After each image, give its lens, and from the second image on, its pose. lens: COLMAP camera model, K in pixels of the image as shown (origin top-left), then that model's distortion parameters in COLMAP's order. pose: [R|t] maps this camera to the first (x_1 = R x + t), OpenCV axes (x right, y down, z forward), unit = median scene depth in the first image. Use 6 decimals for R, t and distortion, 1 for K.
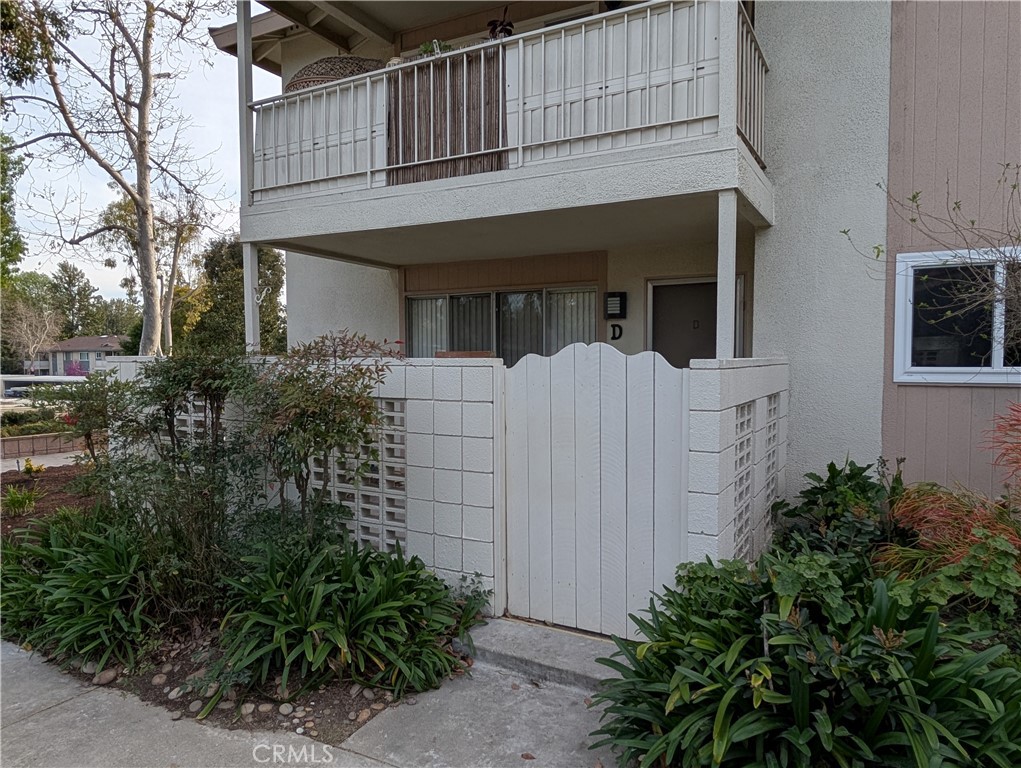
lens RADIAL K [[681.2, 0, 515.6], [0, 681.2, 383.2], [0, 0, 1]] dist [-0.001477, 0.000542]
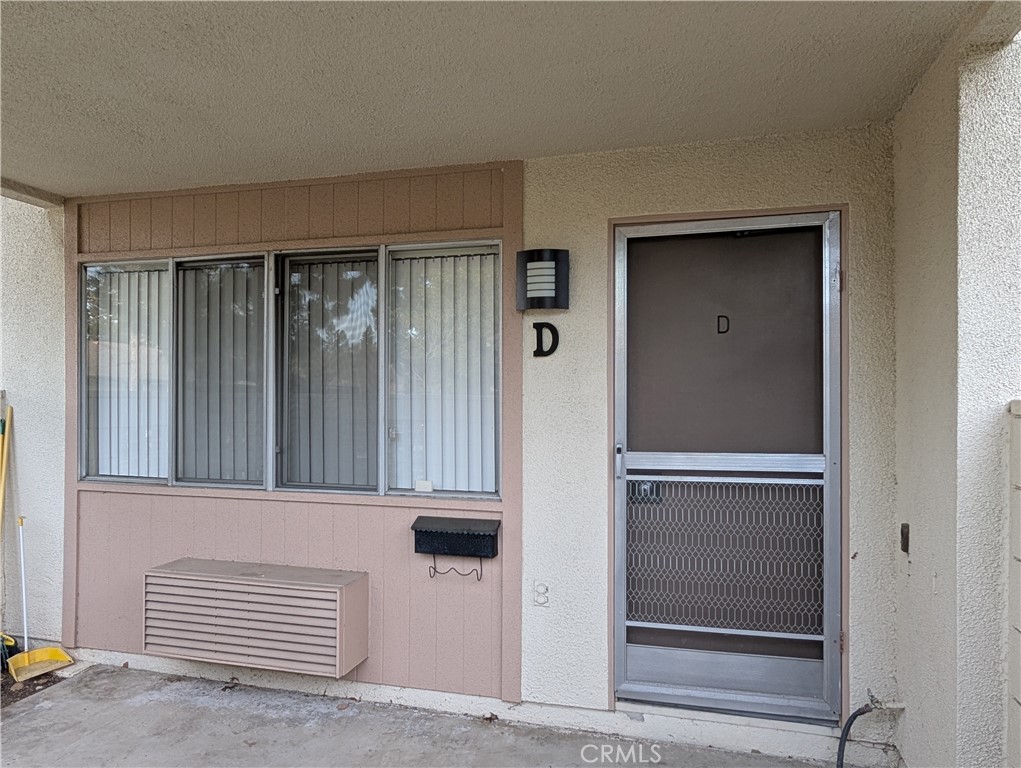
lens RADIAL K [[681.2, 0, 512.8], [0, 681.2, 384.6], [0, 0, 1]] dist [-0.001477, 0.000542]
pose [[0.975485, -0.002841, 0.220050, 0.028288], [0.010507, 0.999378, -0.033677, -0.030506], [-0.219817, 0.035163, 0.974907, 0.565909]]
